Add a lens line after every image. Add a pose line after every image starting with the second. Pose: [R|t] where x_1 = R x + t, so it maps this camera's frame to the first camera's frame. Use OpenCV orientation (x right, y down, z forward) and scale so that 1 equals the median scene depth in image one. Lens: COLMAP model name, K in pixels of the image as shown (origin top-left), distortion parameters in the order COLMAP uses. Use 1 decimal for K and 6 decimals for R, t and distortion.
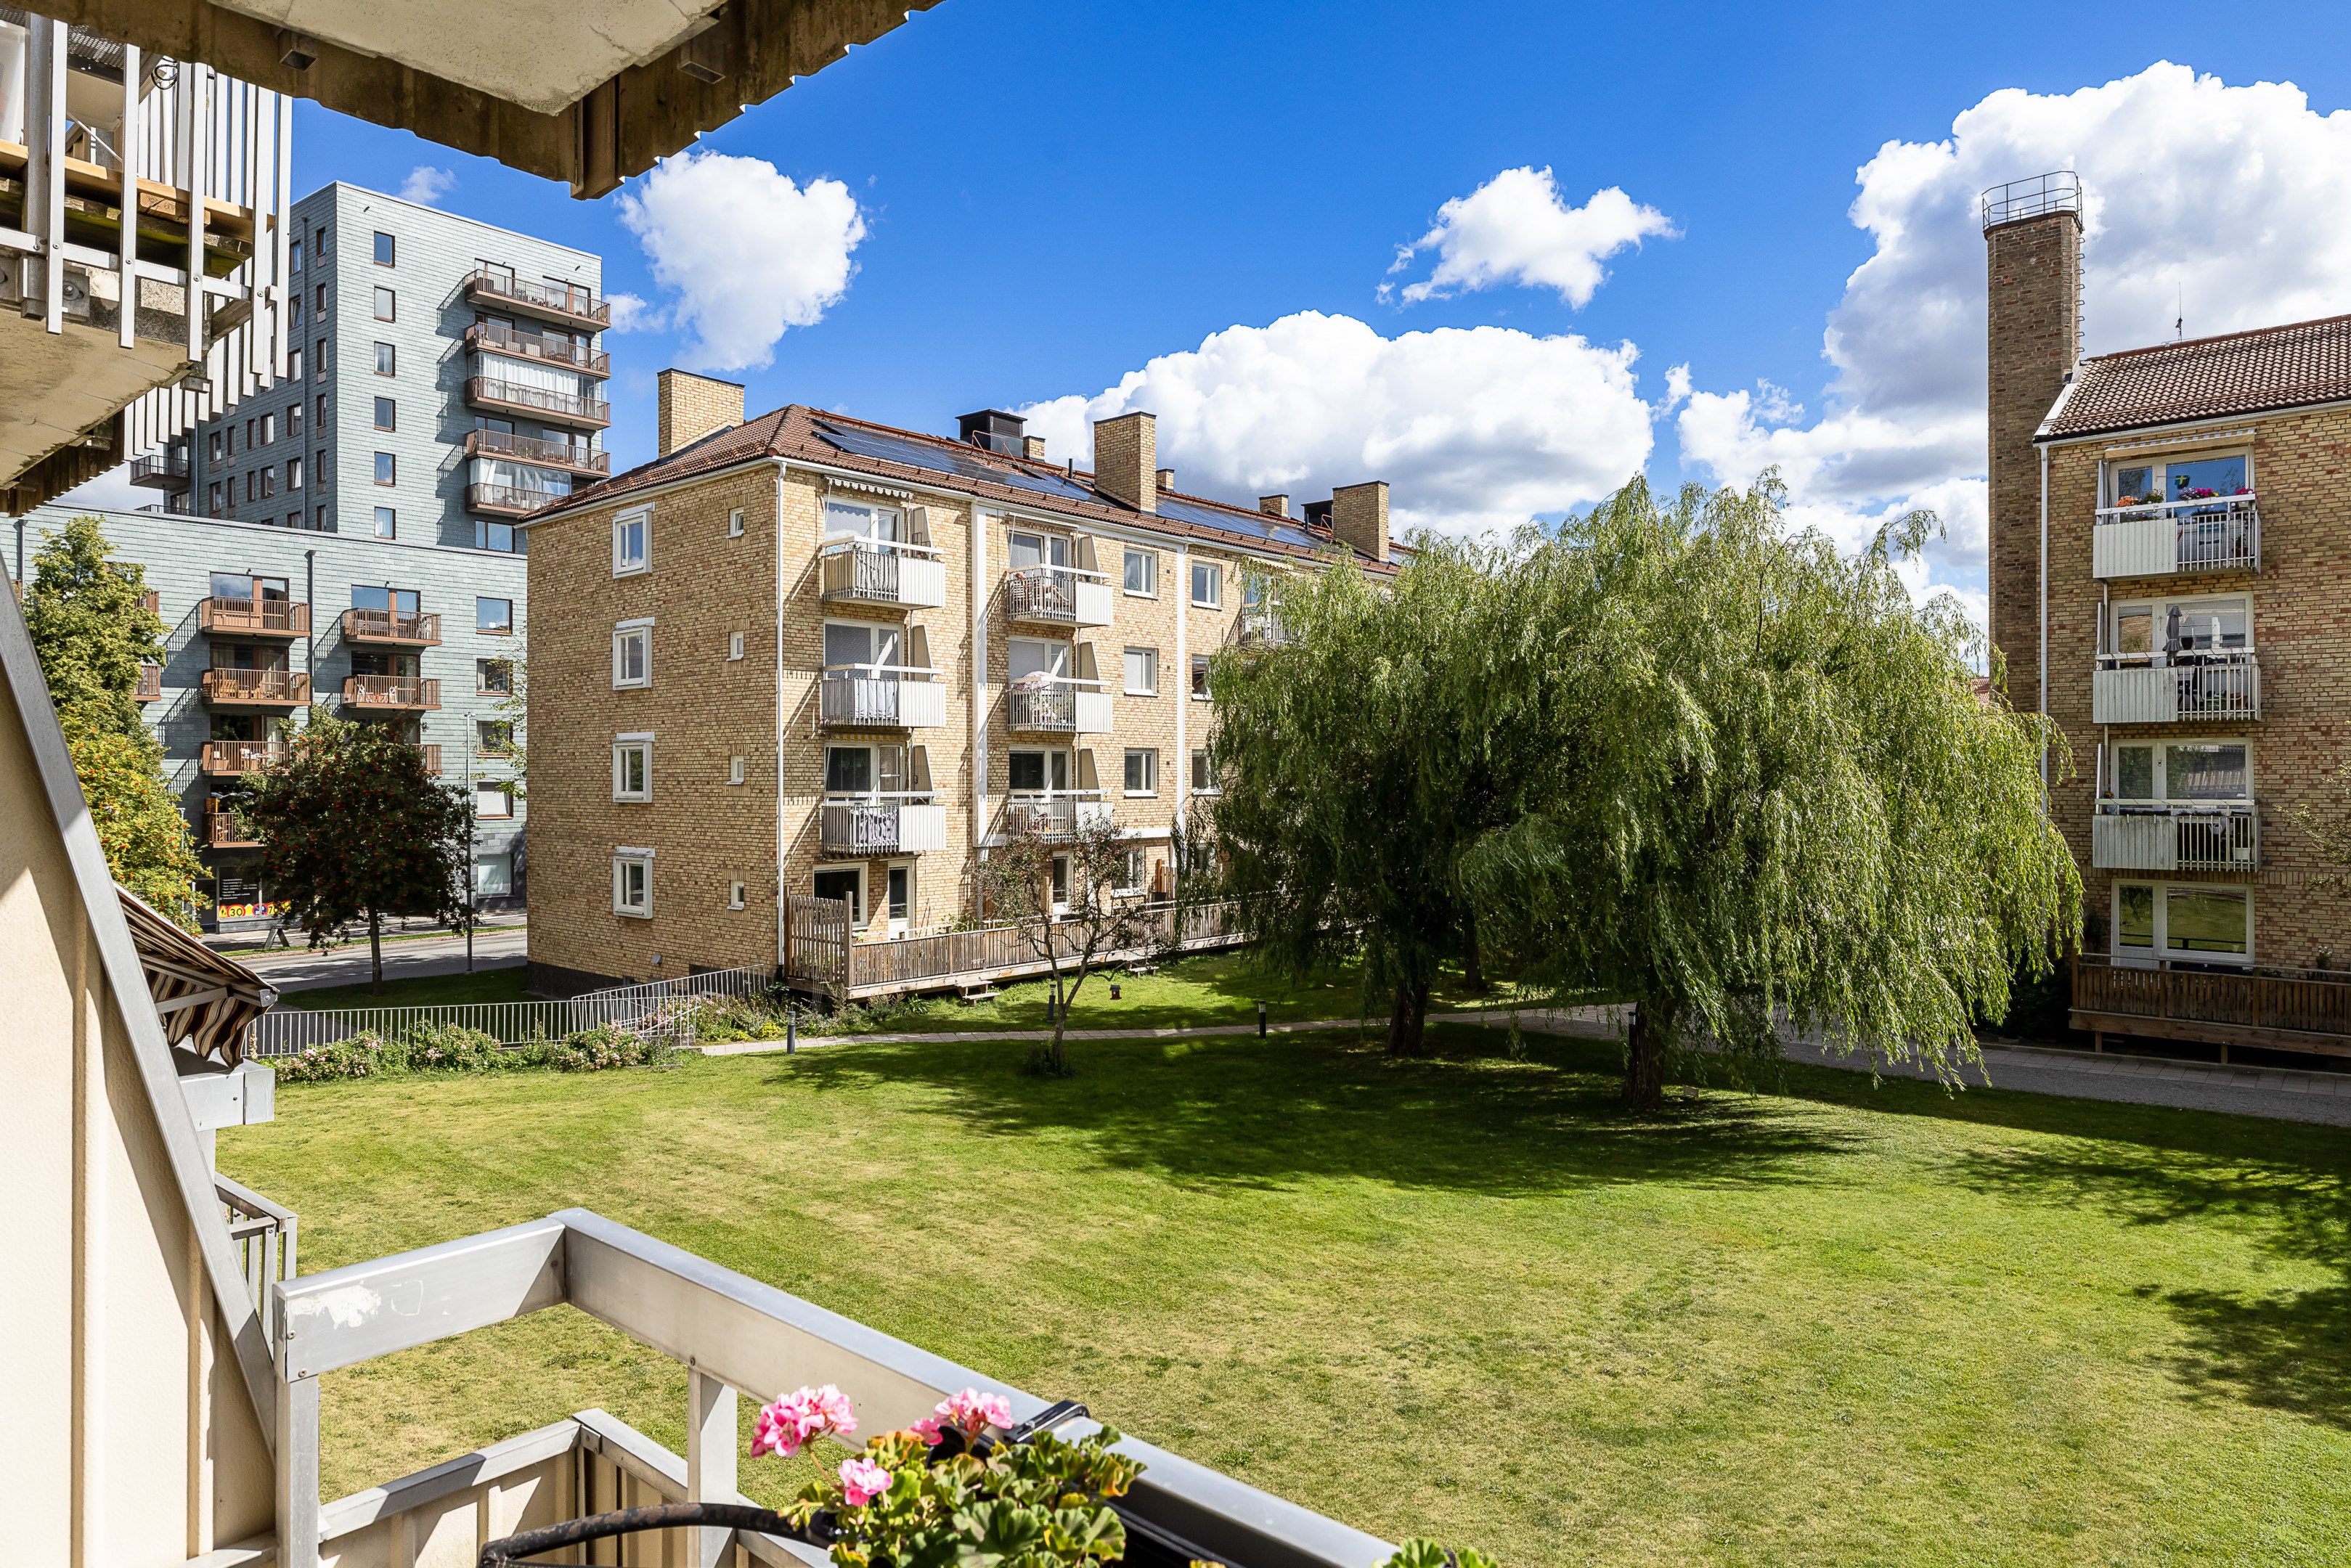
lens RADIAL K [[1403.9, 0, 1175.8], [0, 1403.9, 768.2], [0, 0, 1]] dist [-0.001557, -0.001215]
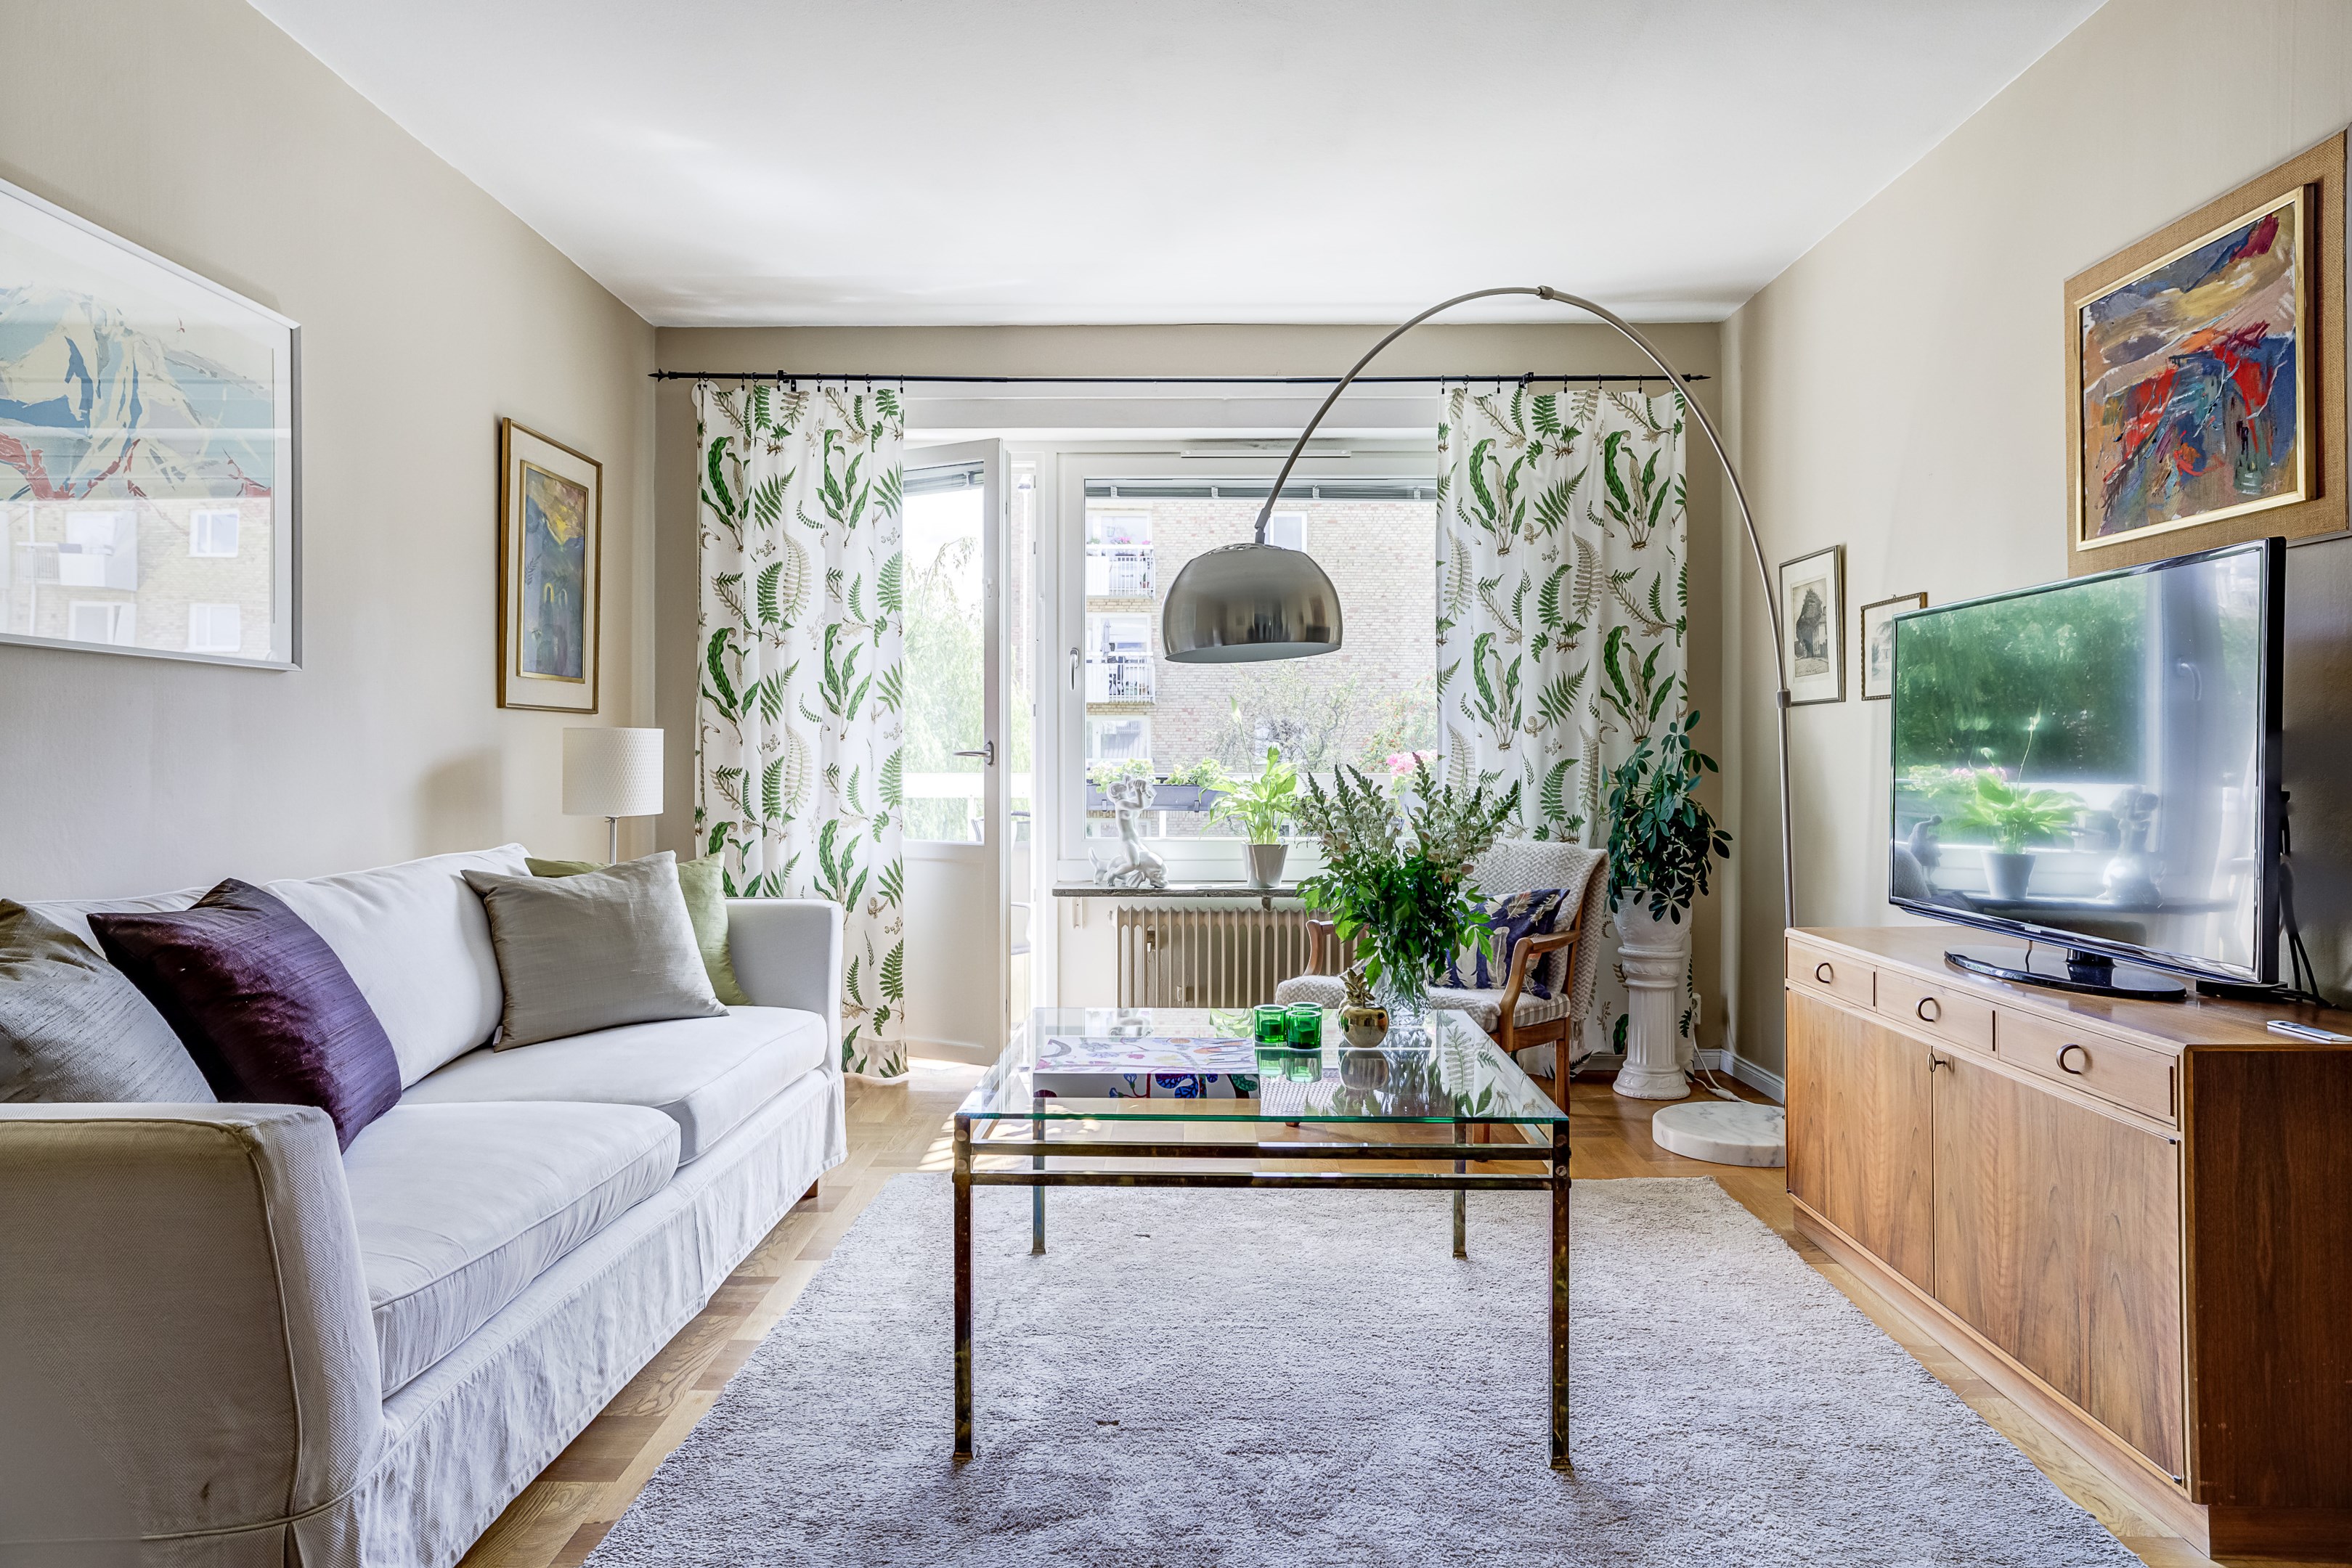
lens RADIAL K [[1443.1, 0, 1189.3], [0, 1443.1, 772.5], [0, 0, 1]] dist [-0.013910, 0.026682]
pose [[0.761392, -0.003614, 0.648282, -0.152848], [-0.003745, 0.999943, 0.009973, 0.021007], [-0.648281, -0.010021, 0.761335, -0.143142]]
